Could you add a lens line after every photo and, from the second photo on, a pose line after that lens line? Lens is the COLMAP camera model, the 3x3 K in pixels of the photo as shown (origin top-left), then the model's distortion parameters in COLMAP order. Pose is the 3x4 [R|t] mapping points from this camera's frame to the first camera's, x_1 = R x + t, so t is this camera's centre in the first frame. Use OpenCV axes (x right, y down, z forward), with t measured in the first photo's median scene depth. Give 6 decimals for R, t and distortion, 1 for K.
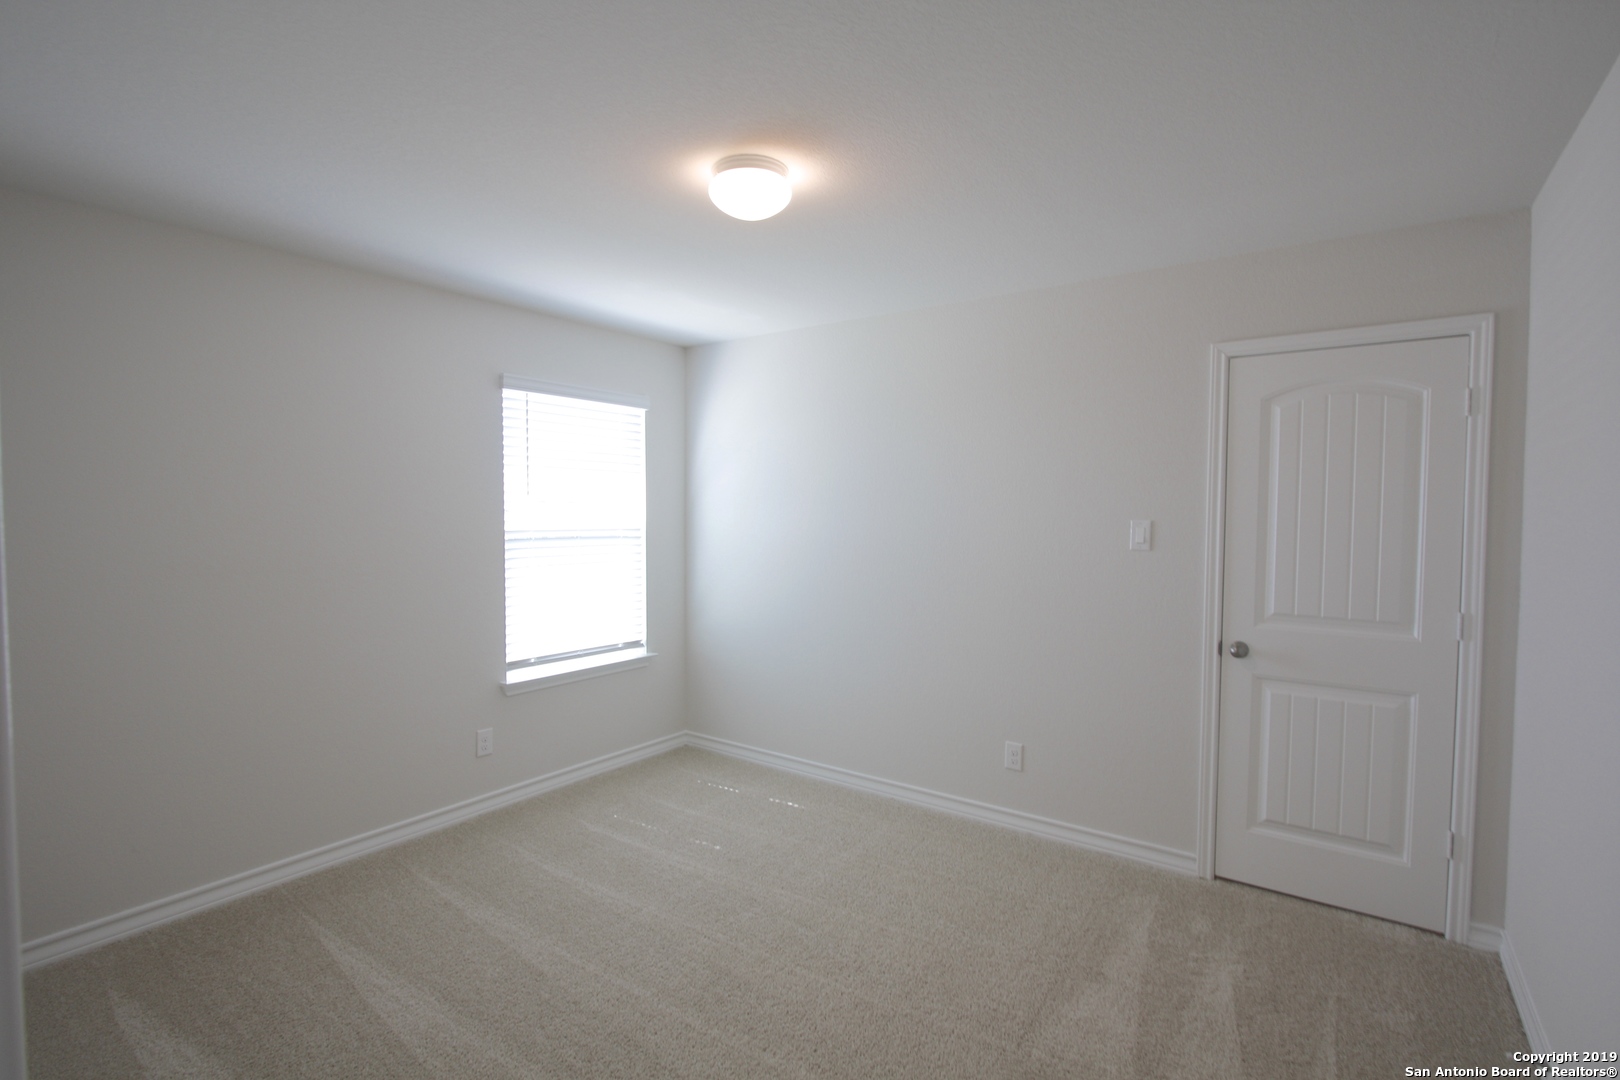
lens RADIAL K [[749.3, 0, 798.7], [0, 749.3, 532.7], [0, 0, 1]] dist [-0.022755, 0.005168]
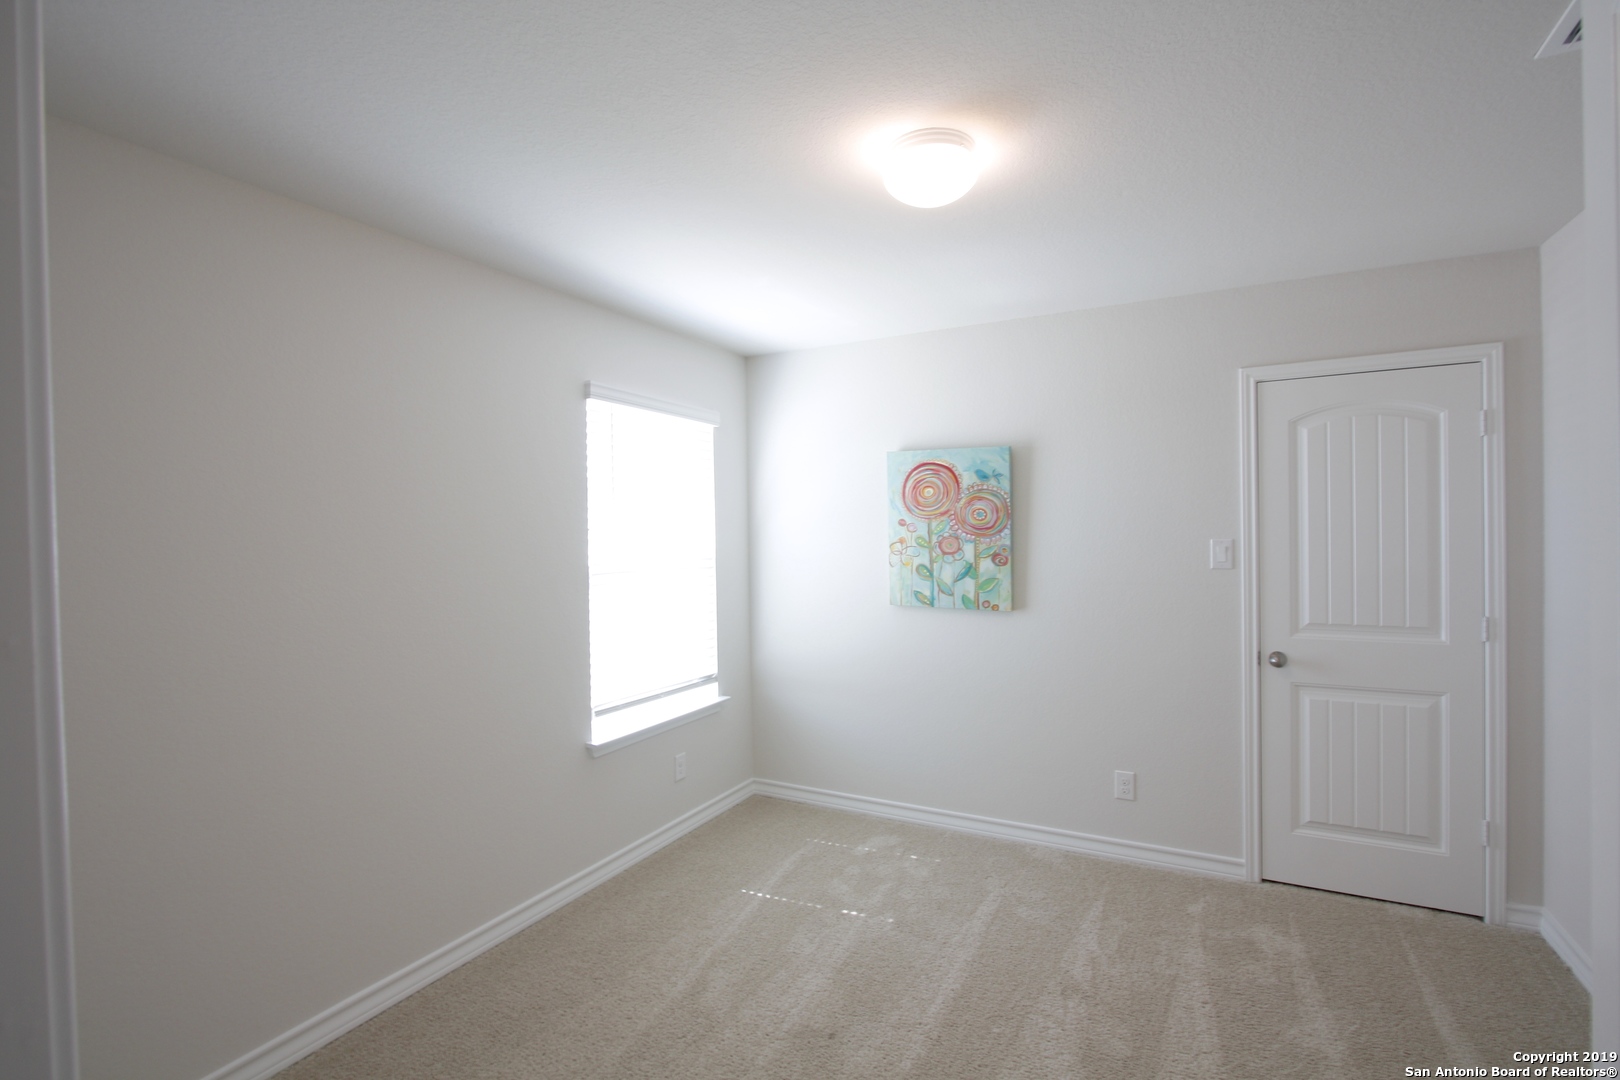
lens RADIAL K [[696.2, 0, 819.0], [0, 696.2, 538.3], [0, 0, 1]] dist [-0.029479, 0.002089]
pose [[0.988924, -0.022047, 0.146778, -0.211115], [0.025832, 0.999380, -0.023934, -0.007635], [-0.146159, 0.027461, 0.988880, 0.155258]]
